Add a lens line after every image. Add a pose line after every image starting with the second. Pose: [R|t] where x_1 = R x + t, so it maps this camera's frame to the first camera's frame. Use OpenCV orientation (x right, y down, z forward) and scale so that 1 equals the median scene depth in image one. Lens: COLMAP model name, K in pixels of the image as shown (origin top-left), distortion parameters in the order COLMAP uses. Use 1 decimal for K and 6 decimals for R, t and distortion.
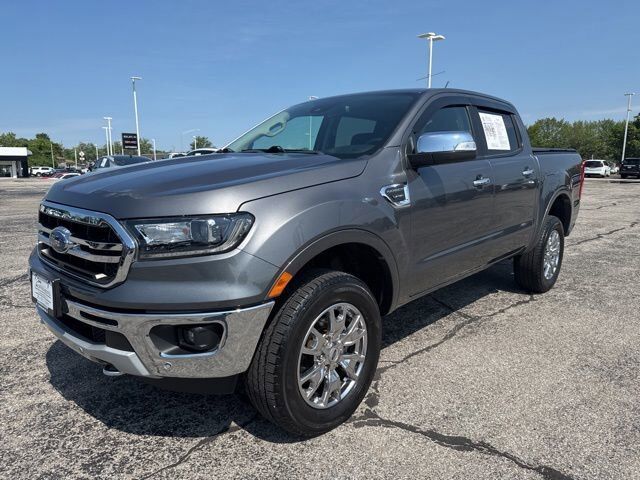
lens RADIAL K [[458.7, 0, 321.0], [0, 458.7, 244.1], [0, 0, 1]] dist [0.001076, -0.009458]
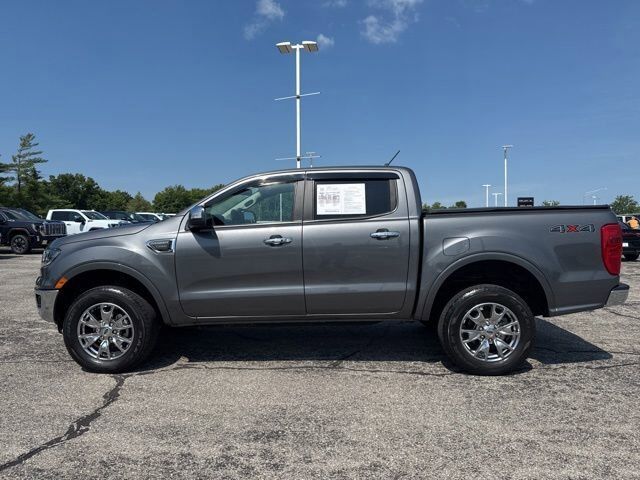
lens RADIAL K [[458.7, 0, 322.8], [0, 458.7, 238.1], [0, 0, 1]] dist [0.001076, -0.009458]
pose [[0.664651, 0.011635, -0.747063, 1.910797], [-0.122516, 0.988042, -0.093614, -0.057472], [0.737040, 0.153748, 0.658129, 0.371262]]
